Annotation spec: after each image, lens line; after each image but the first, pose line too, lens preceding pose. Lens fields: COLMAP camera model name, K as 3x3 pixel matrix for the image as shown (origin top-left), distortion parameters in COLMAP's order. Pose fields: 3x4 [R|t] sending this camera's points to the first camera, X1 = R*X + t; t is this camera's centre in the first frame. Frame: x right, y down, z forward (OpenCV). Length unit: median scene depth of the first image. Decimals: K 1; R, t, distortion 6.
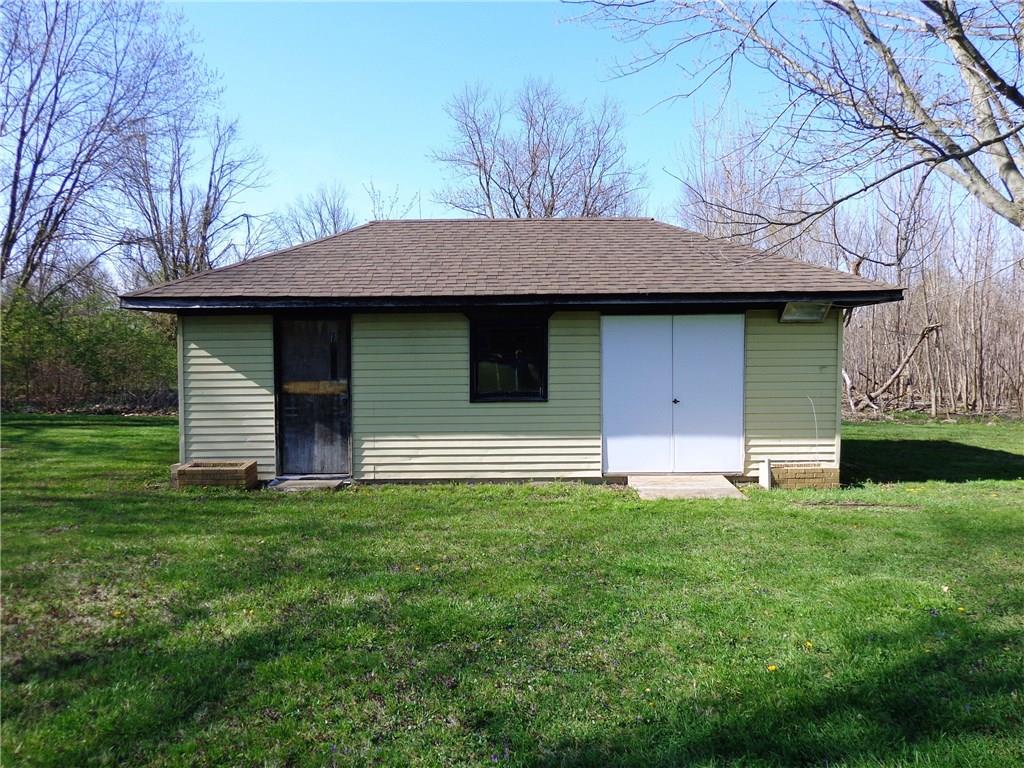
lens RADIAL K [[721.8, 0, 514.4], [0, 721.8, 384.5], [0, 0, 1]] dist [0.002962, -0.005465]
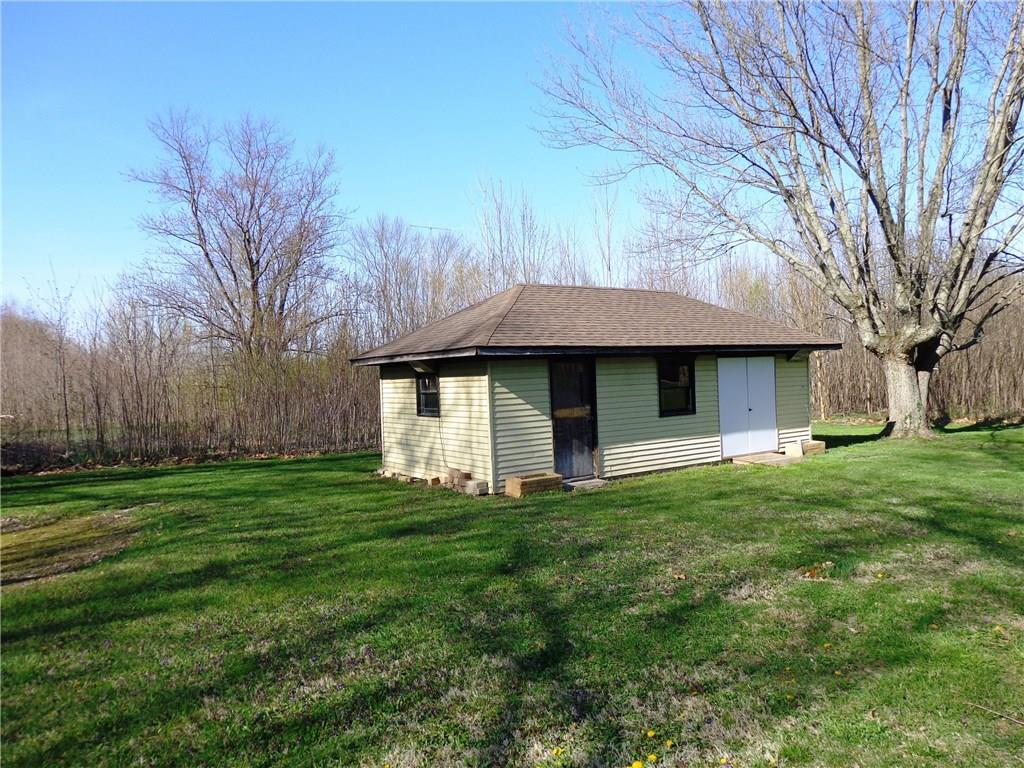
lens RADIAL K [[721.8, 0, 514.9], [0, 721.8, 386.5], [0, 0, 1]] dist [0.002962, -0.005465]
pose [[0.821135, -0.029726, 0.569959, -1.135824], [0.053015, 0.998298, -0.024312, -0.017838], [-0.568266, 0.050180, 0.821313, -0.046702]]
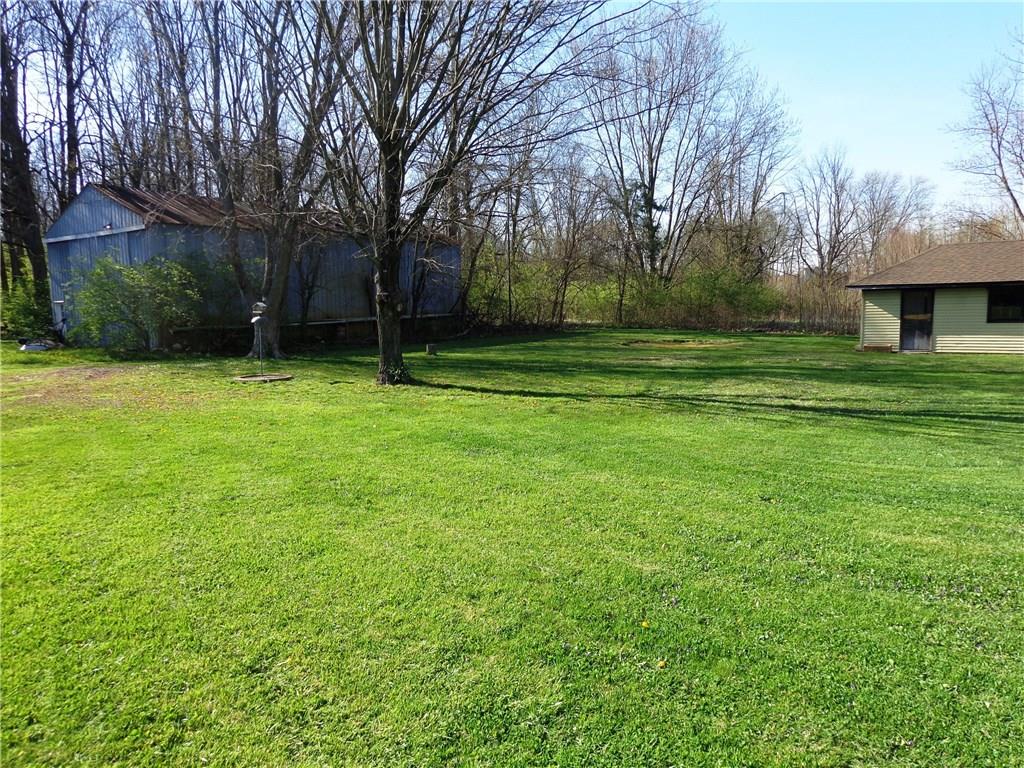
lens RADIAL K [[721.8, 0, 511.7], [0, 721.8, 387.0], [0, 0, 1]] dist [0.002962, -0.005465]
pose [[0.817614, 0.055268, -0.573108, 0.040092], [-0.002977, 0.995775, 0.091780, 0.021228], [0.575759, -0.073335, 0.814324, -2.040948]]
